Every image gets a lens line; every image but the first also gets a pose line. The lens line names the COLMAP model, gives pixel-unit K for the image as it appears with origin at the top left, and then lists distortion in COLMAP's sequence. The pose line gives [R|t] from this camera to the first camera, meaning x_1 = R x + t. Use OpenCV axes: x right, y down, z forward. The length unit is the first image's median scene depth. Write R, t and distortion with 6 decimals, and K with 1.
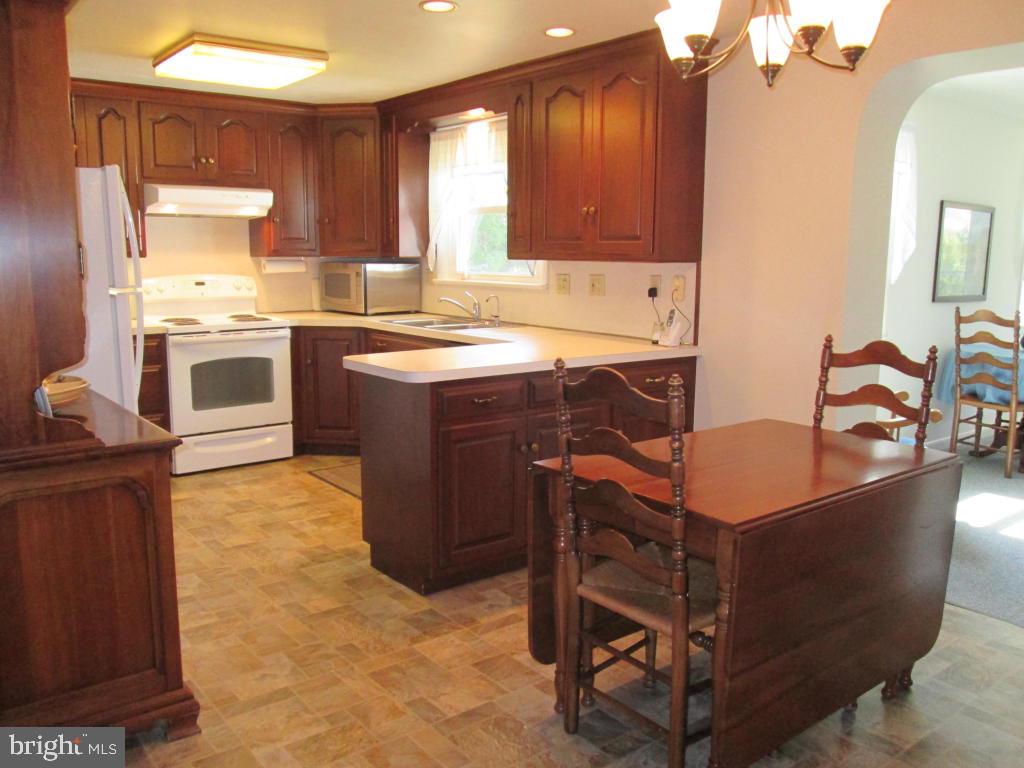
lens RADIAL K [[852.2, 0, 508.8], [0, 852.2, 387.5], [0, 0, 1]] dist [-0.059015, 0.041779]
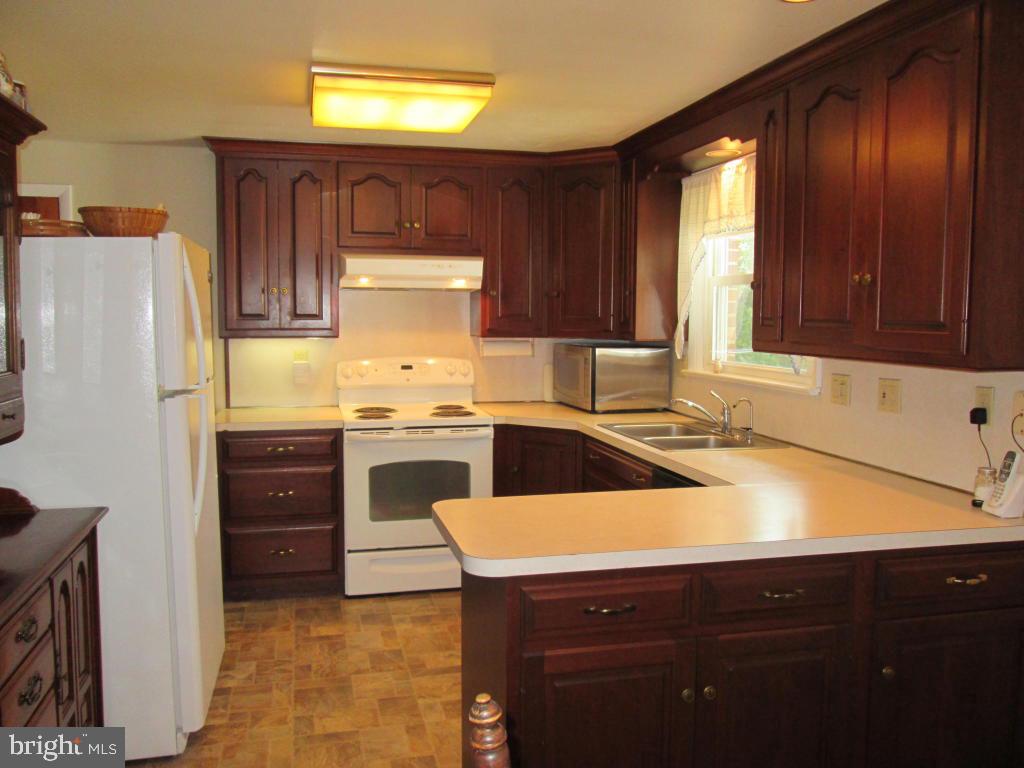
lens RADIAL K [[852.2, 0, 514.6], [0, 852.2, 379.9], [0, 0, 1]] dist [-0.059015, 0.041779]
pose [[0.913106, 0.030779, -0.406560, 0.091807], [-0.063929, 0.995621, -0.068204, -0.062865], [0.402680, 0.088268, 0.911075, 0.279403]]
